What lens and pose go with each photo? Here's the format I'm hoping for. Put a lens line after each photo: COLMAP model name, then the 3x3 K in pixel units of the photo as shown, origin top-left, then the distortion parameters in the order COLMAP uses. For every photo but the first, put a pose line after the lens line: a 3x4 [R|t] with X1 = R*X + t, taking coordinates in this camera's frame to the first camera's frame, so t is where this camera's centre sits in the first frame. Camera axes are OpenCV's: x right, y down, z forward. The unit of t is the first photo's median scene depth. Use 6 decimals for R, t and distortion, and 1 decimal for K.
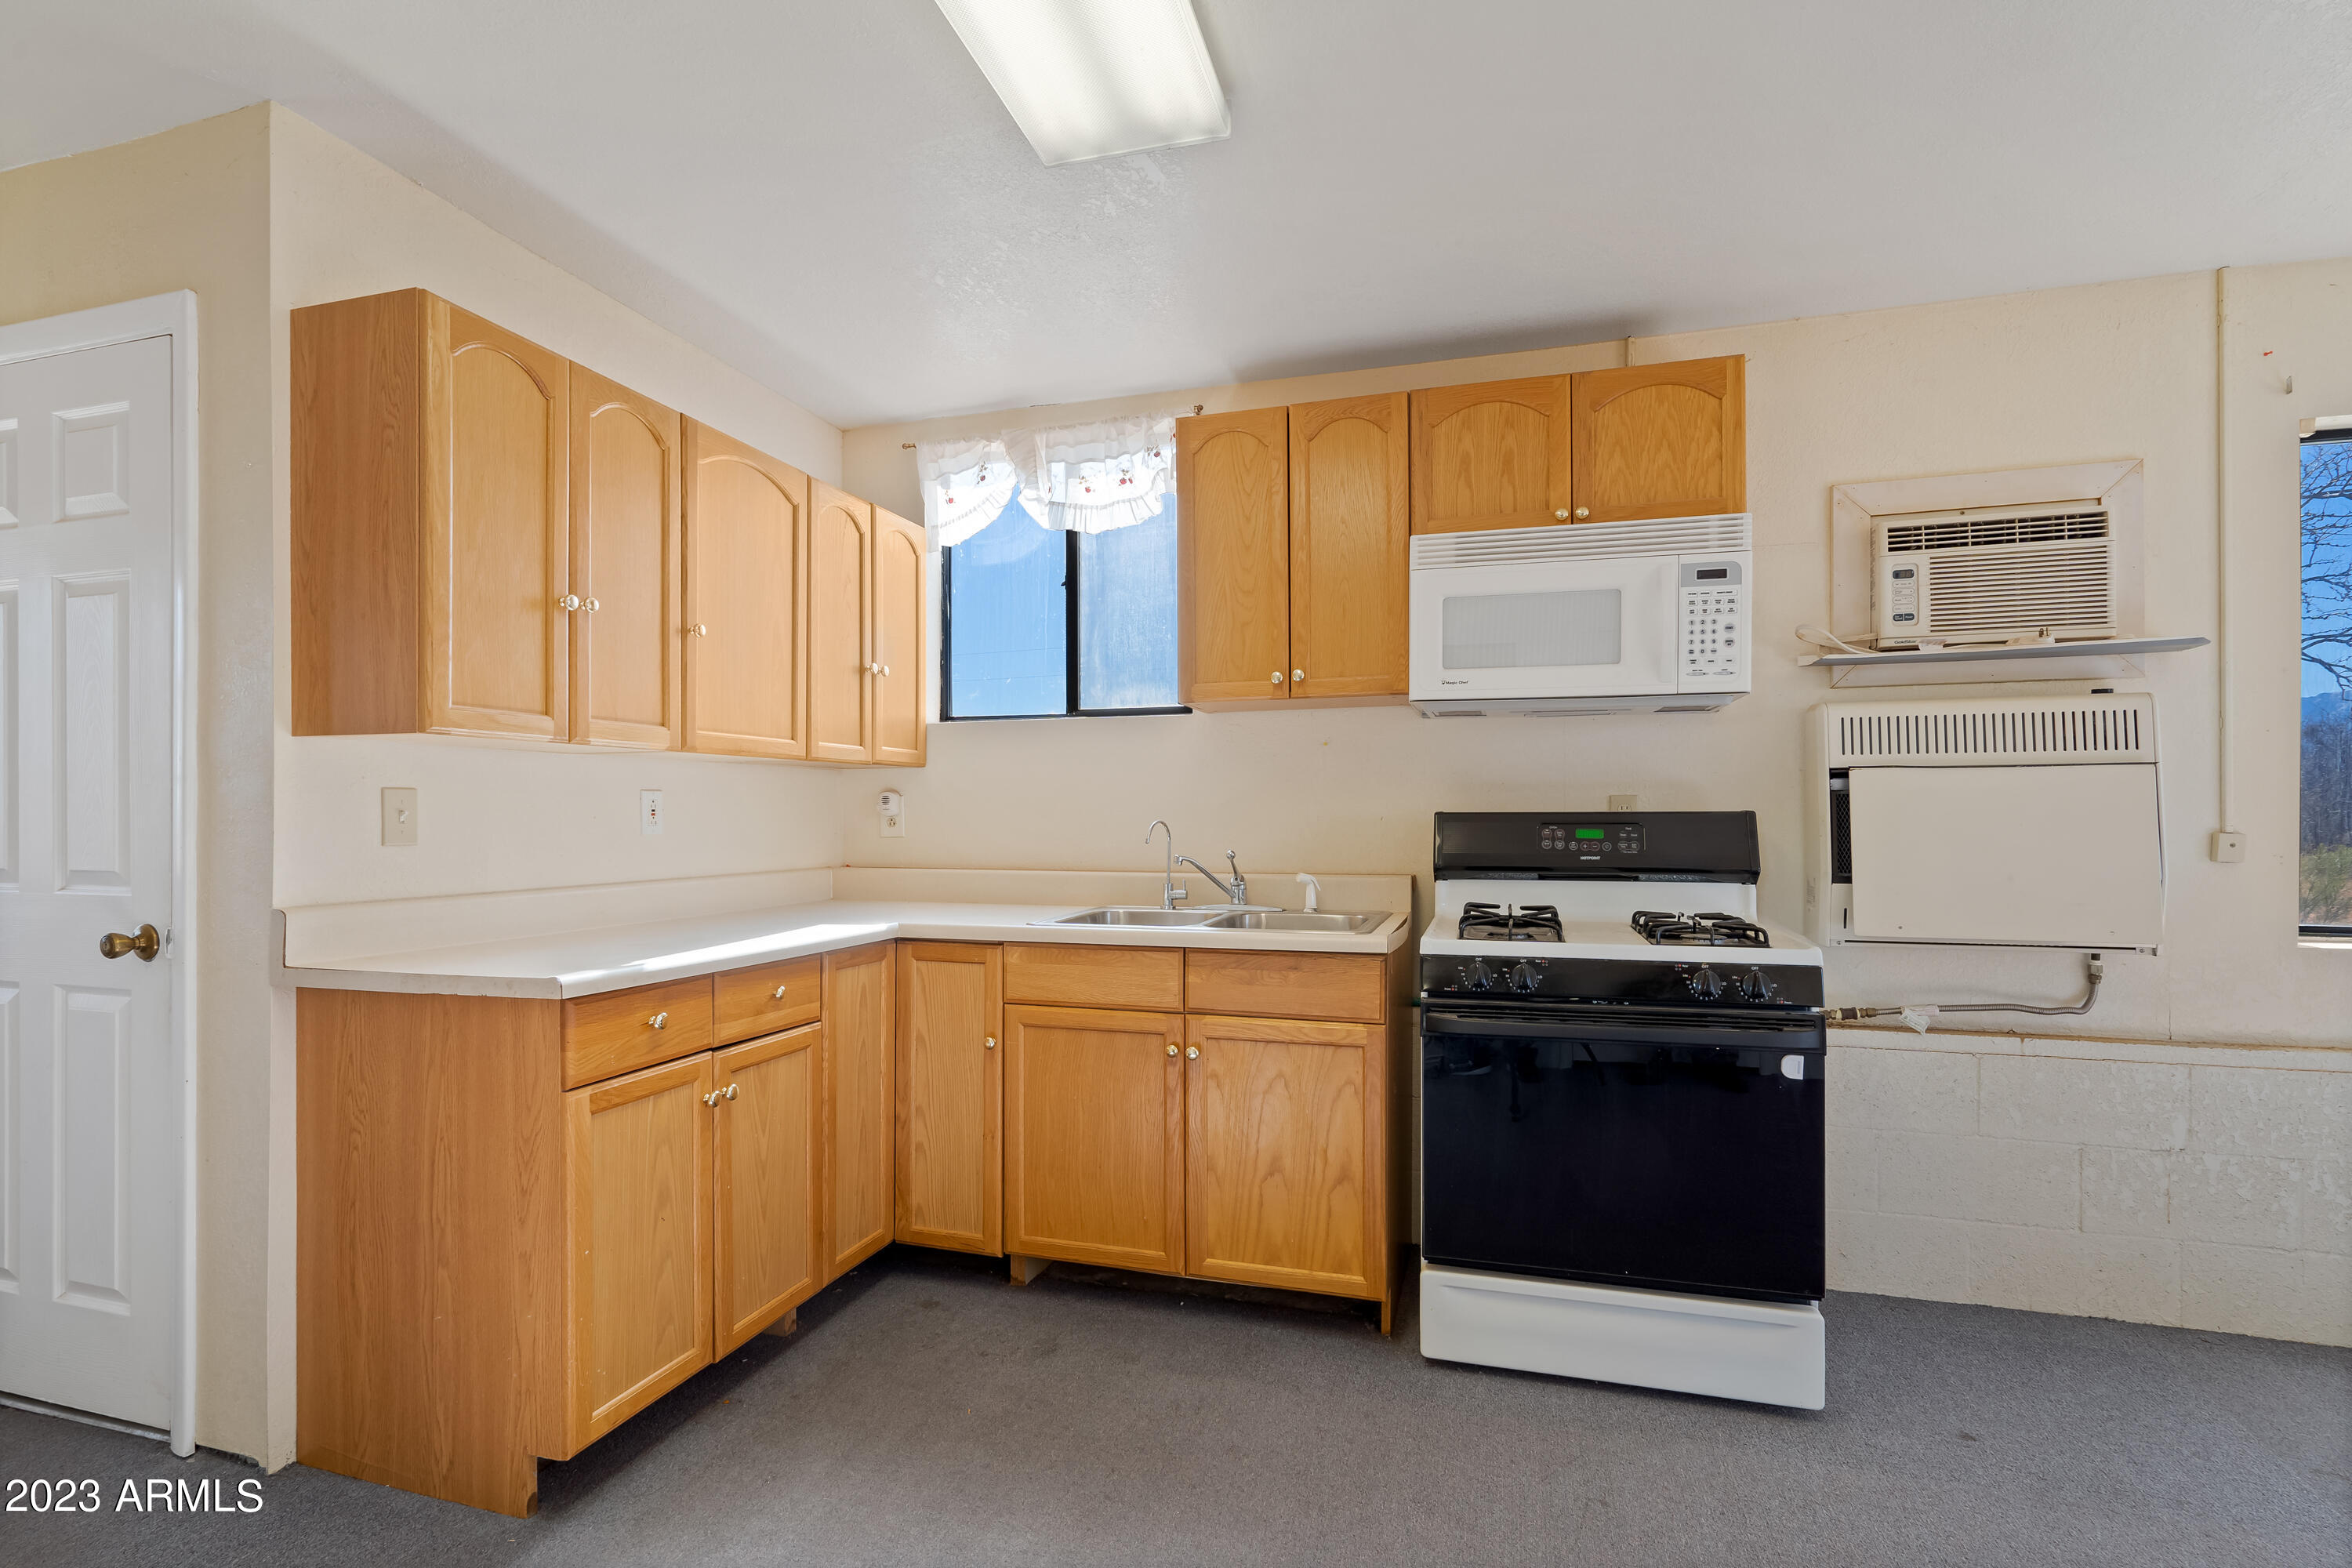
lens RADIAL K [[1094.6, 0, 1181.6], [0, 1094.6, 828.2], [0, 0, 1]] dist [-0.000158, -0.000029]
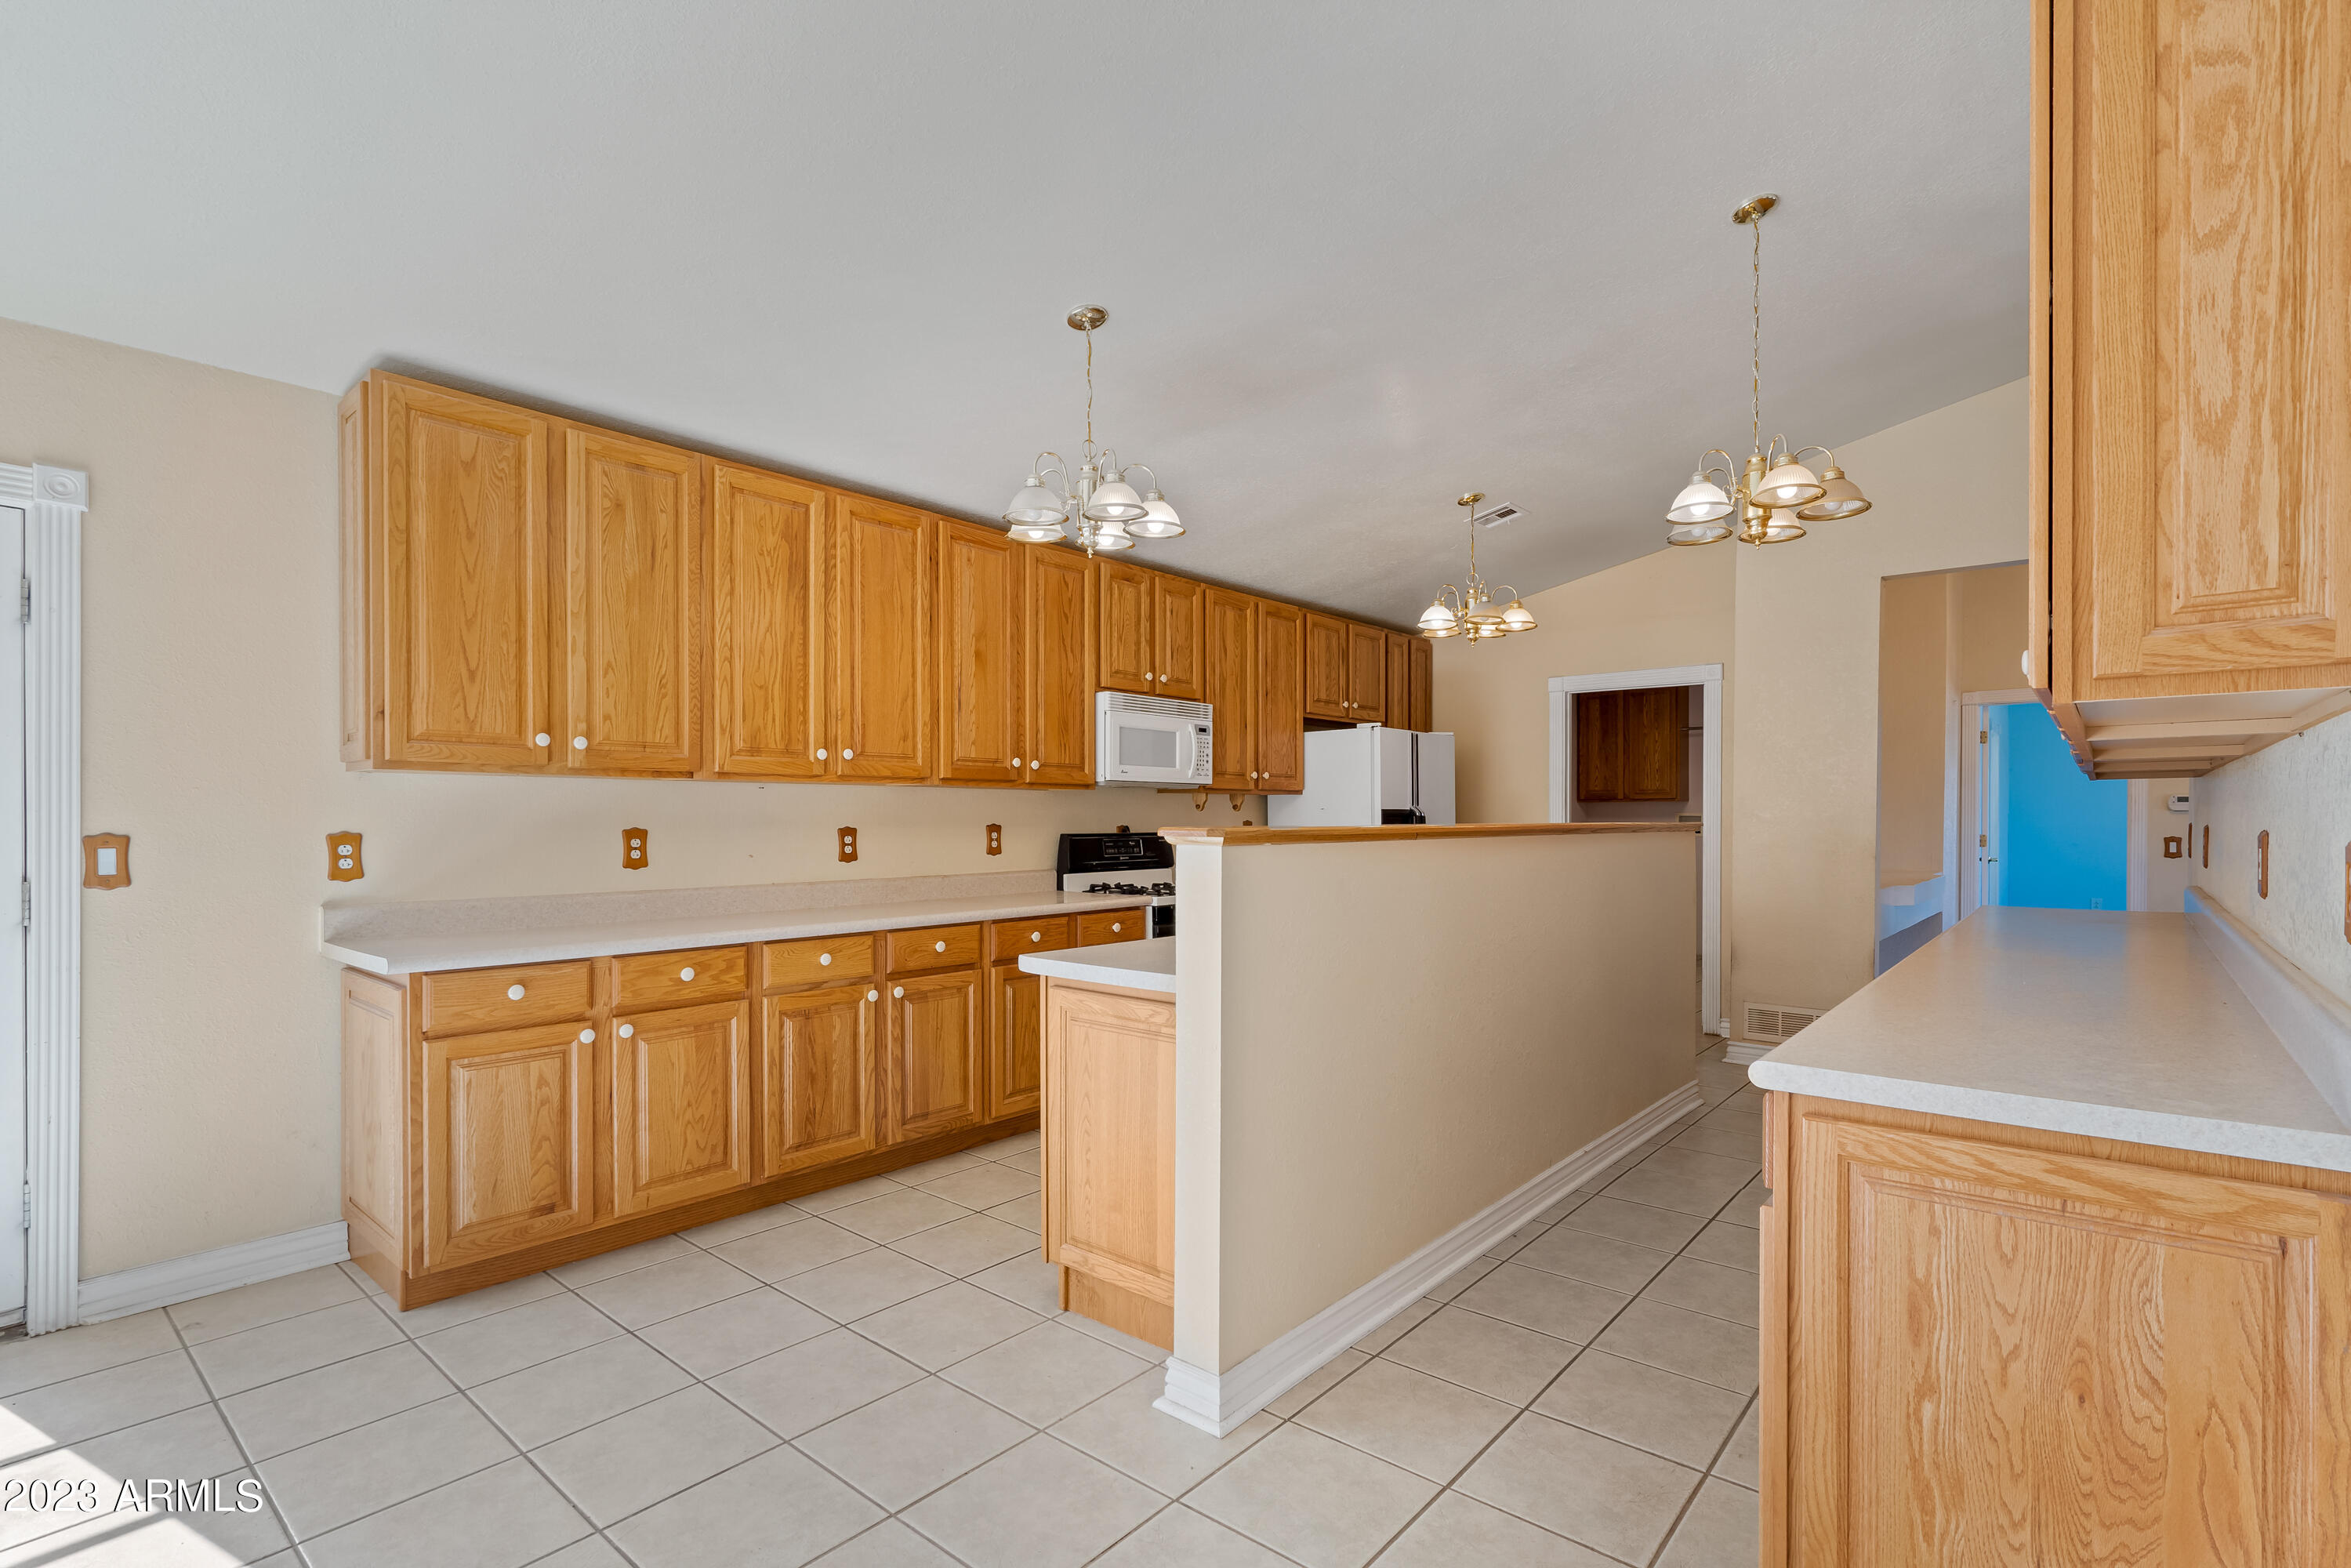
lens RADIAL K [[1080.6, 0, 1180.7], [0, 1080.6, 811.5], [0, 0, 1]] dist [-0.001310, -0.000138]
pose [[0.436857, 0.003517, 0.899524, -1.469141], [-0.000992, 0.999994, -0.003429, -0.053100], [-0.899530, 0.000606, 0.436858, 0.063071]]
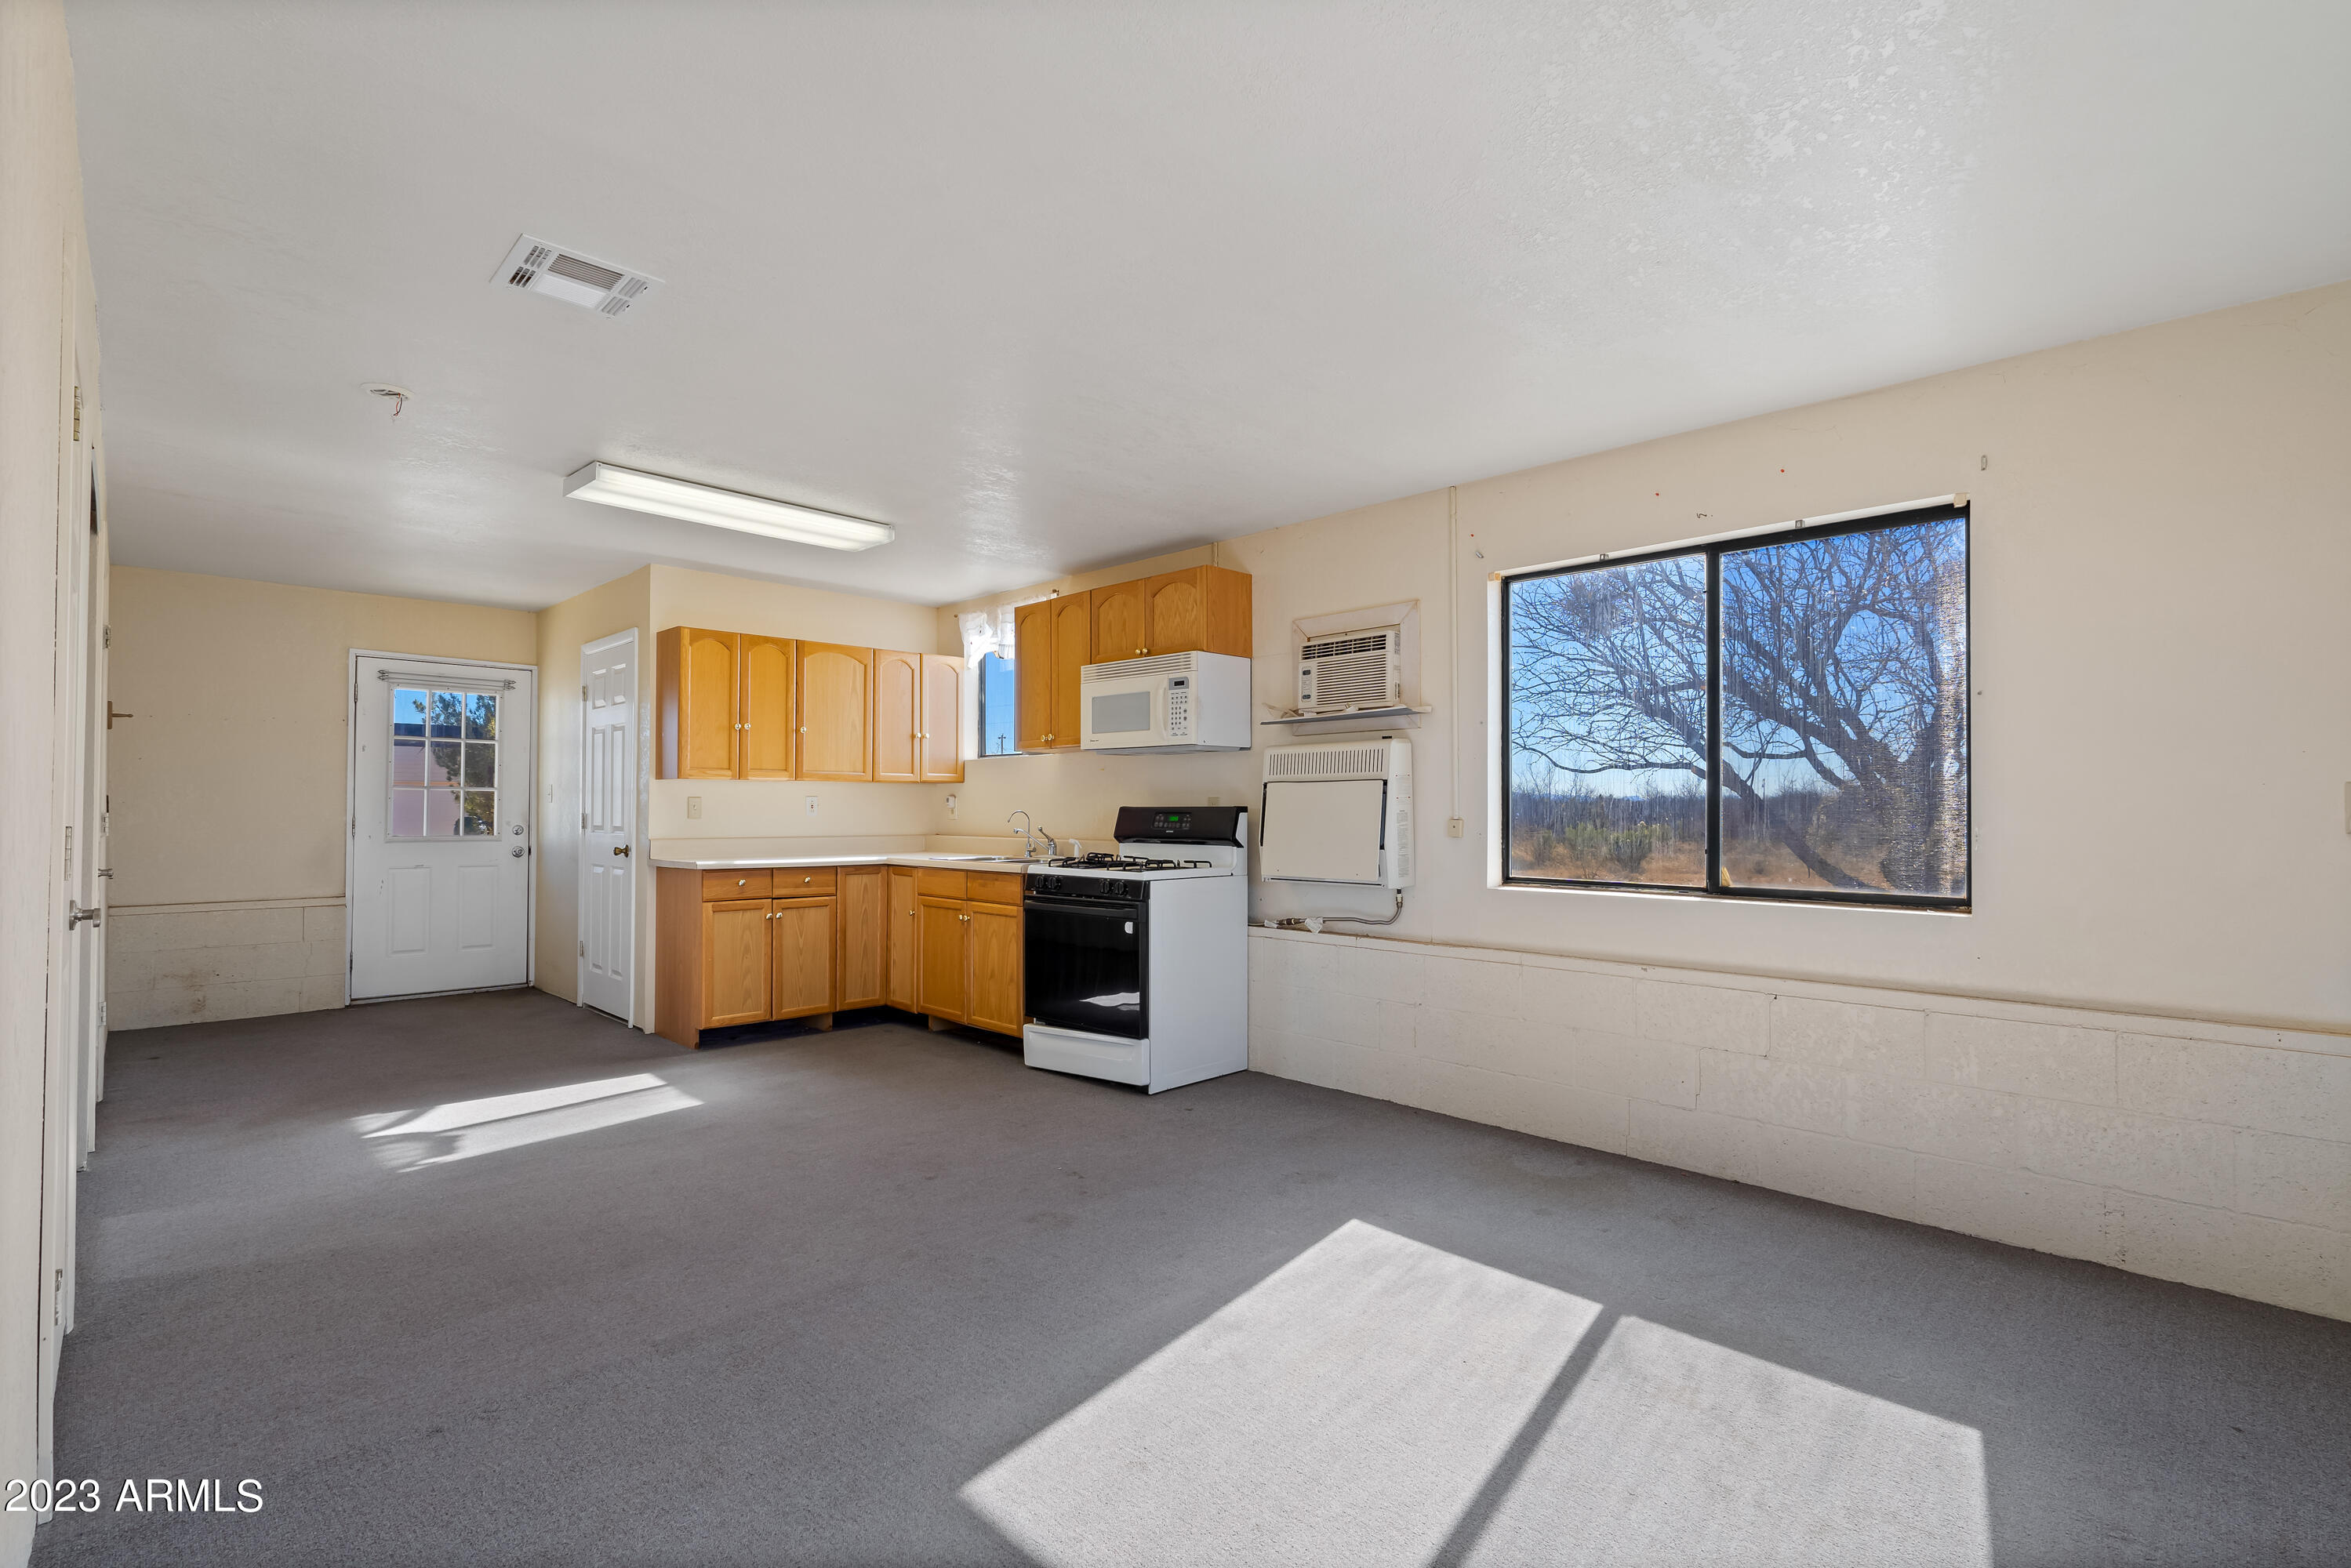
lens RADIAL K [[1080.4, 0, 1180.7], [0, 1080.4, 811.5], [0, 0, 1]] dist [-0.001310, -0.000138]
pose [[0.879717, 0.003230, -0.475487, 1.321109], [-0.007259, 0.999952, -0.006639, 0.005704], [0.475443, 0.009292, 0.879698, -0.636059]]
